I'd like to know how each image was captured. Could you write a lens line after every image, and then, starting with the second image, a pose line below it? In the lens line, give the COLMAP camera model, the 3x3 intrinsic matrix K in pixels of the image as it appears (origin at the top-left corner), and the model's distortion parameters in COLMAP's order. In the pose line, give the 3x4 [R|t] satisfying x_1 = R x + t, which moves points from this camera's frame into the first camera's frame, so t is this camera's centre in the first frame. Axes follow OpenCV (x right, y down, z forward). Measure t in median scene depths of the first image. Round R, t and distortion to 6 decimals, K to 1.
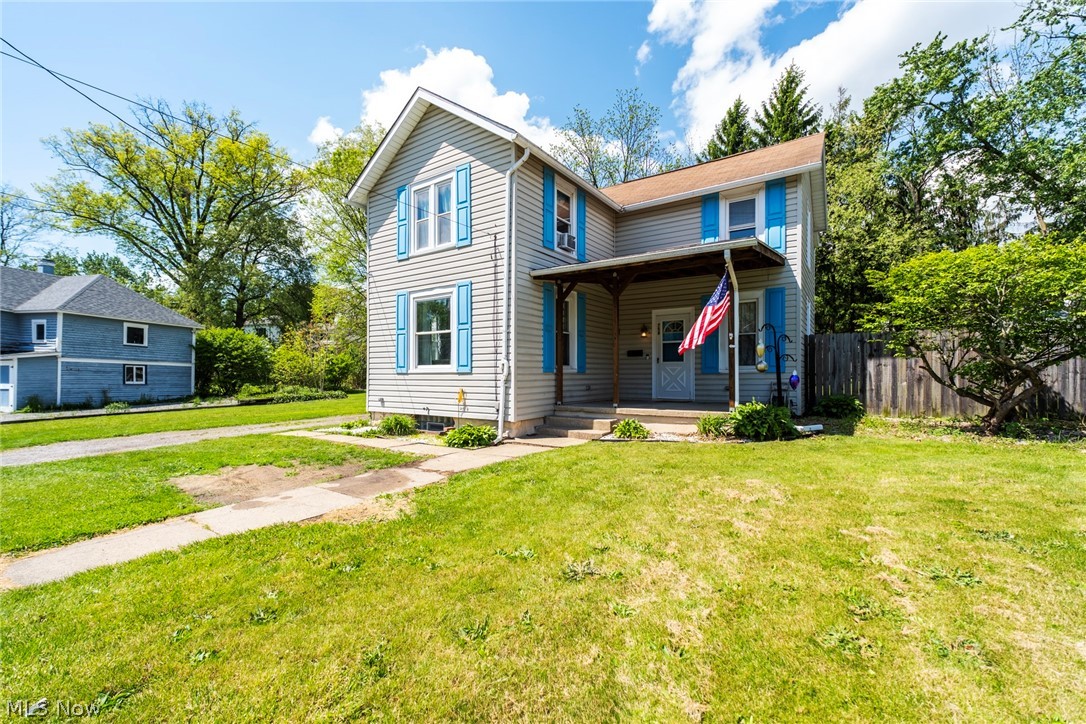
lens RADIAL K [[460.9, 0, 542.9], [0, 460.9, 366.3], [0, 0, 1]] dist [-0.002243, 0.000289]
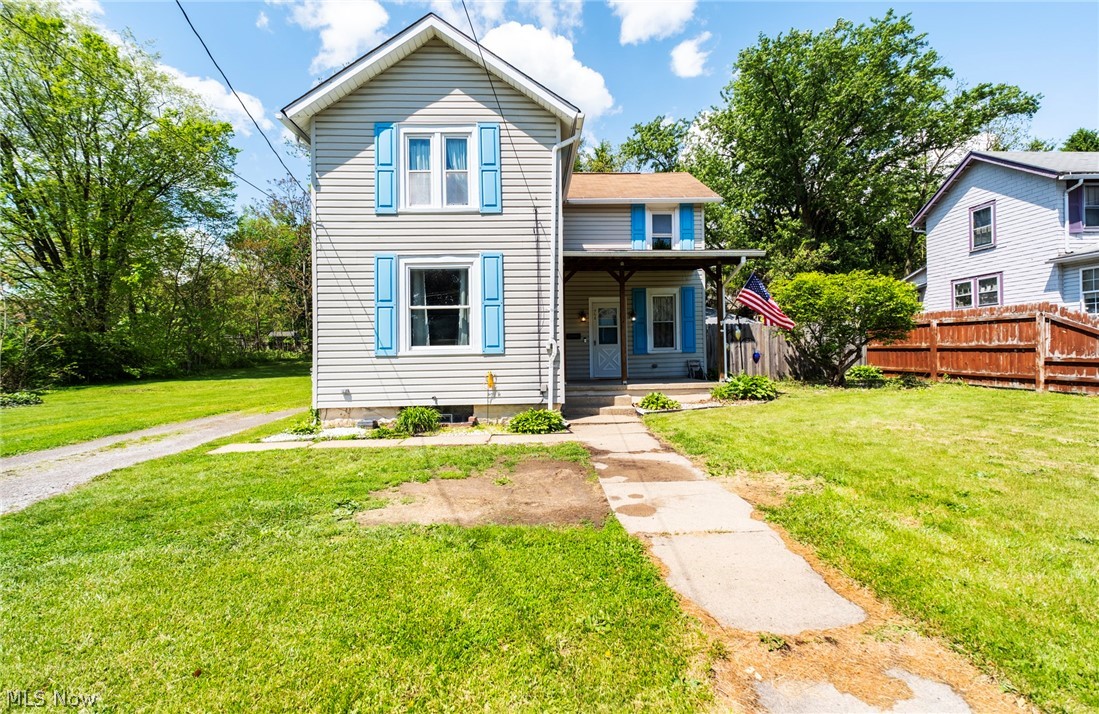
lens RADIAL K [[459.1, 0, 549.1], [0, 459.1, 346.8], [0, 0, 1]] dist [-0.000284, -0.000007]
pose [[0.801751, 0.002109, 0.597654, -0.588159], [0.006643, 0.999901, -0.012440, 0.011232], [-0.597621, 0.013944, 0.801657, 0.208619]]
